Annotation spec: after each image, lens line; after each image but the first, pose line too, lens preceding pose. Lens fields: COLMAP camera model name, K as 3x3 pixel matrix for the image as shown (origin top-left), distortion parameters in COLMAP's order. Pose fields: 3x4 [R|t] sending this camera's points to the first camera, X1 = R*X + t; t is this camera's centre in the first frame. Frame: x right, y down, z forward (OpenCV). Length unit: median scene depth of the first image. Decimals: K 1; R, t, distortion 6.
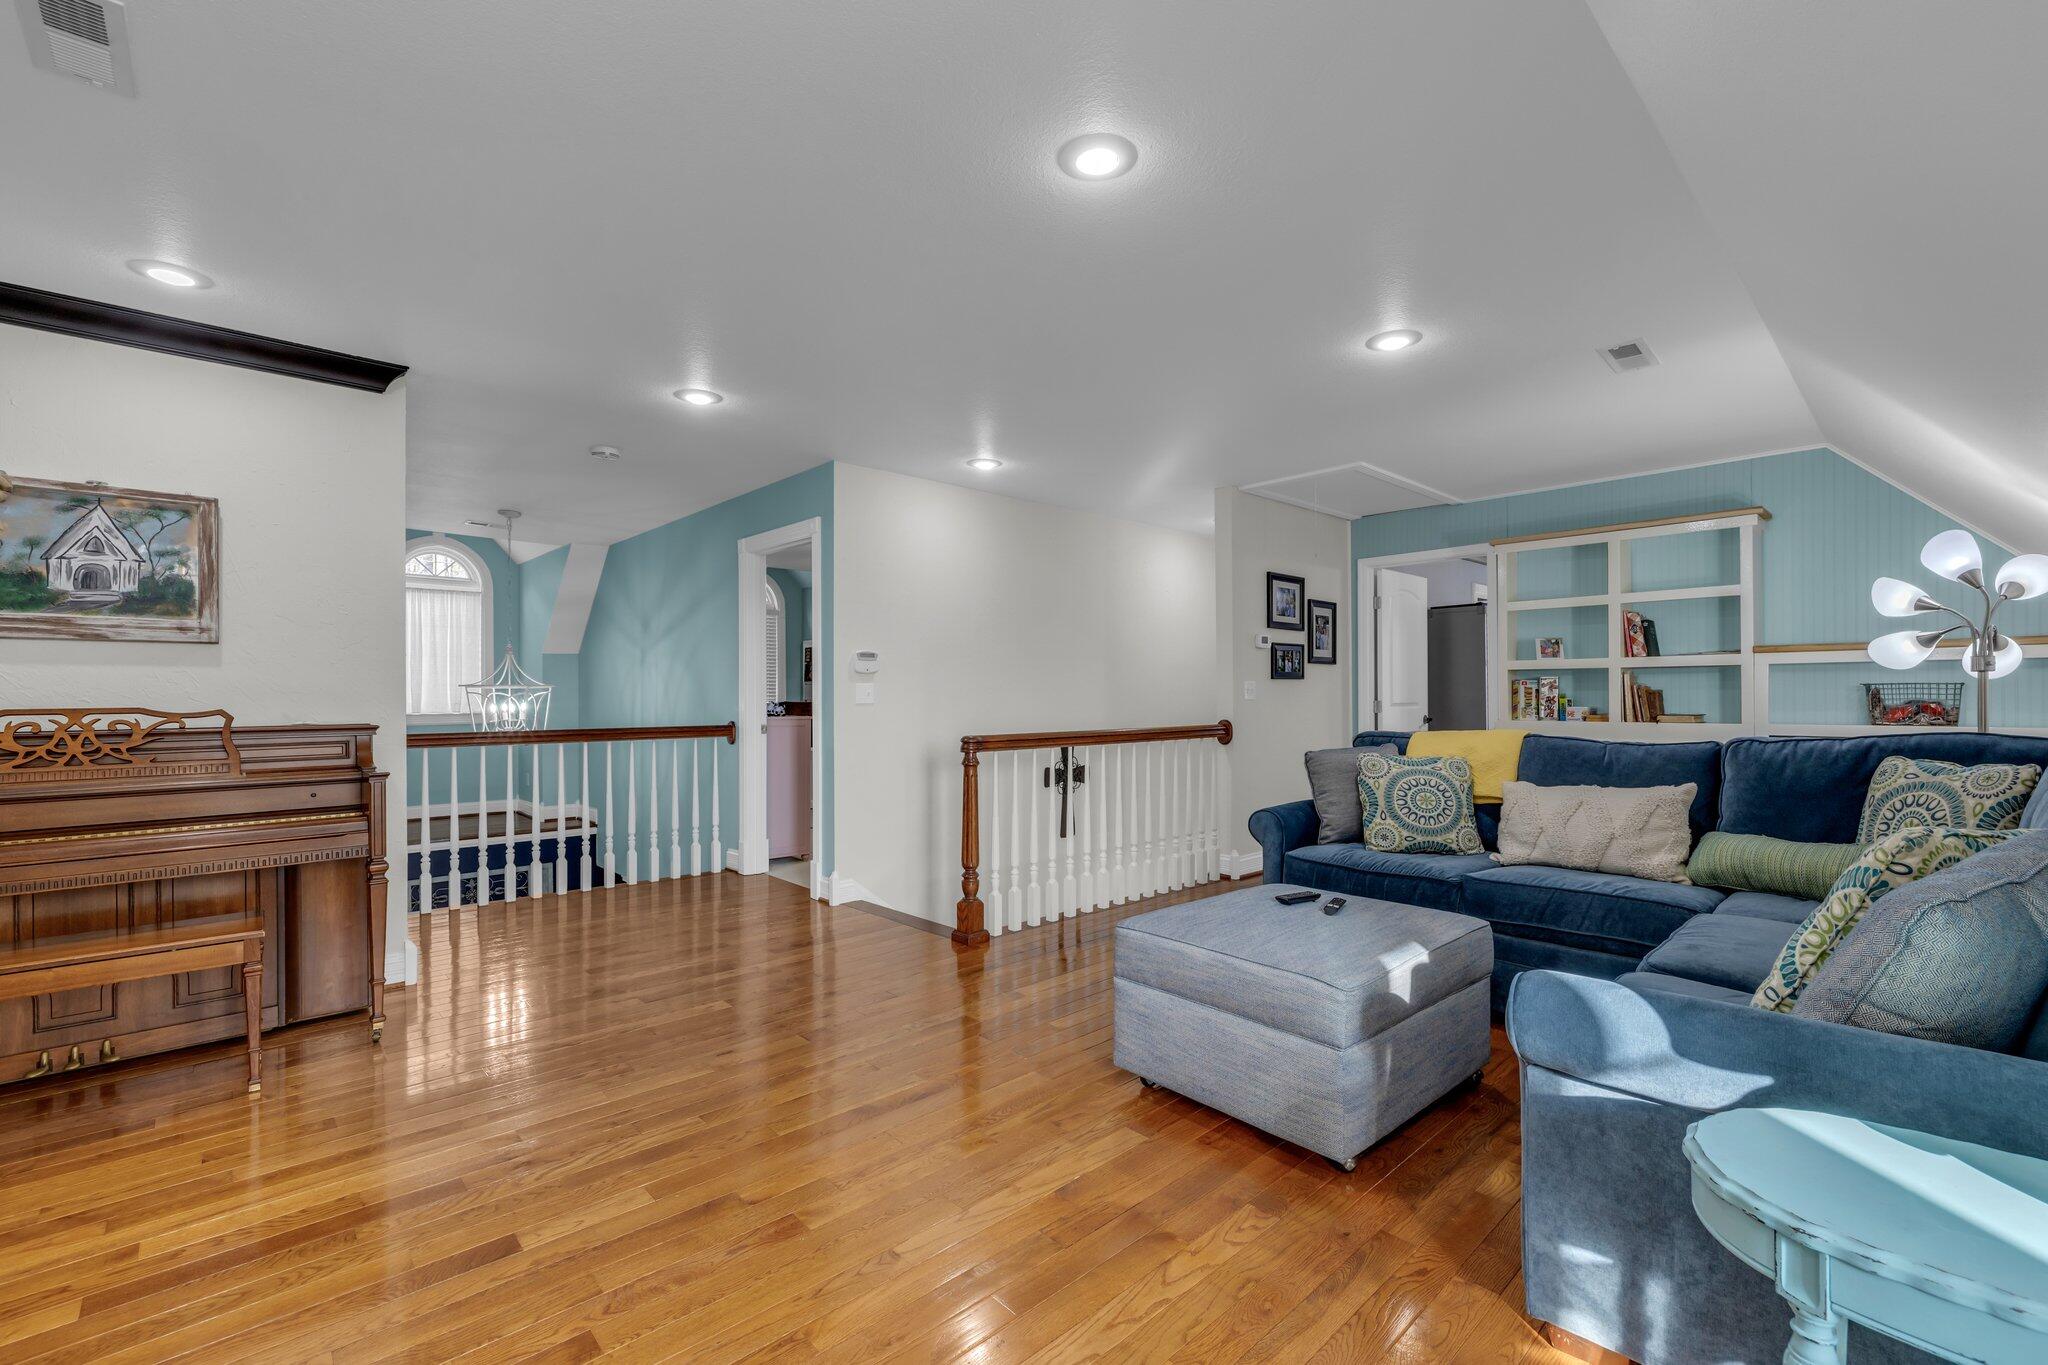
lens RADIAL K [[868.3, 0, 1020.9], [0, 868.3, 693.9], [0, 0, 1]] dist [-0.003738, 0.000042]
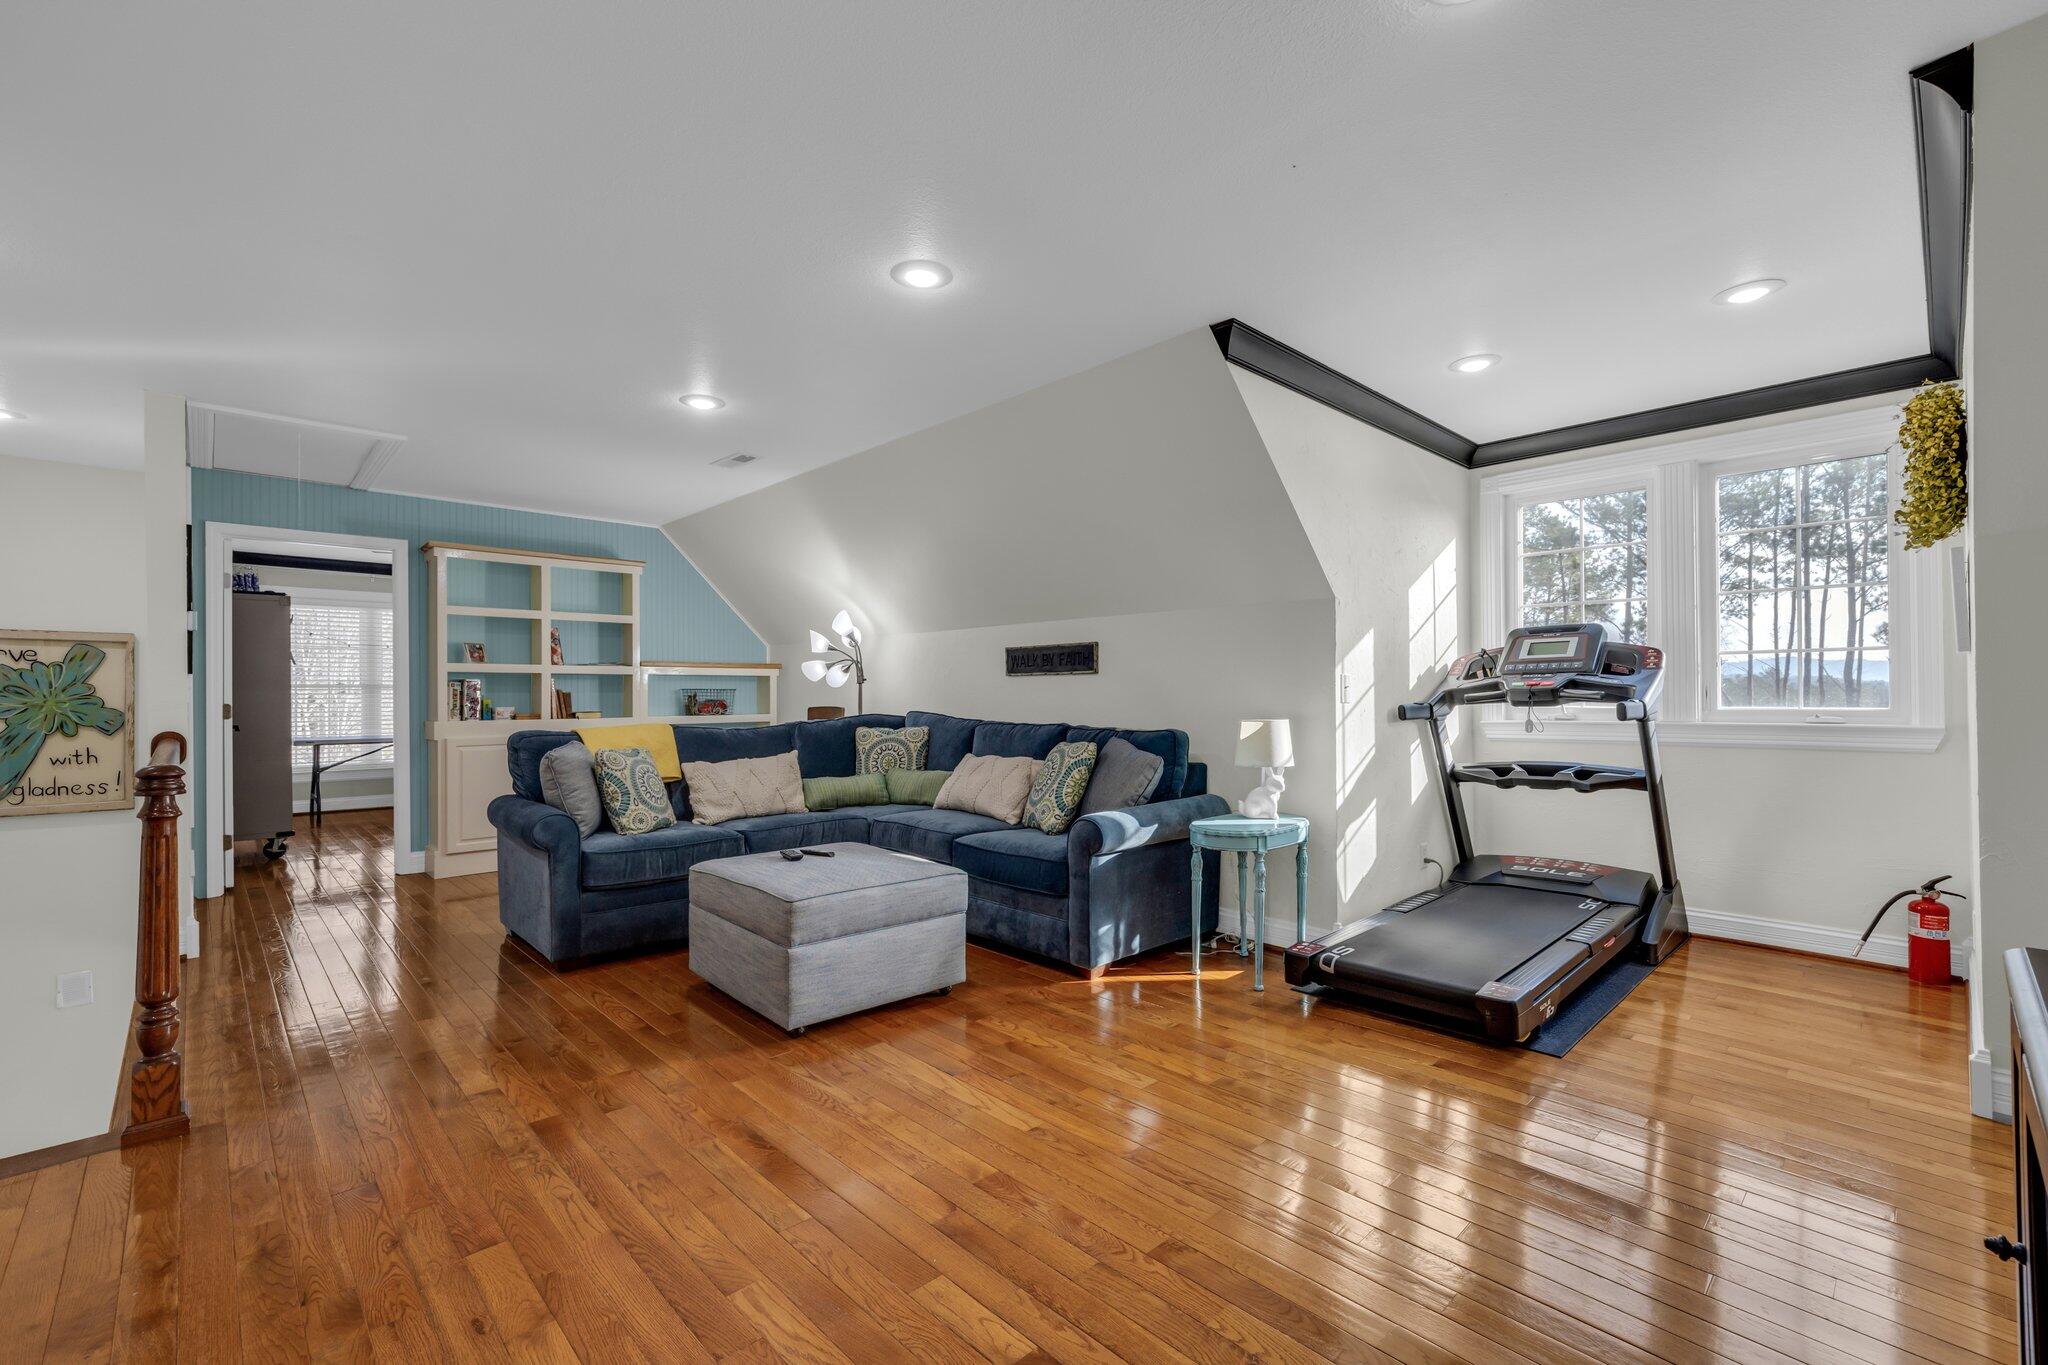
lens RADIAL K [[868.3, 0, 1020.1], [0, 868.3, 687.6], [0, 0, 1]] dist [-0.003738, 0.000042]
pose [[-0.012893, 0.013233, 0.999829, -0.726853], [0.001220, 0.999912, -0.013219, 0.007954], [-0.999916, 0.001050, -0.012908, 0.529316]]
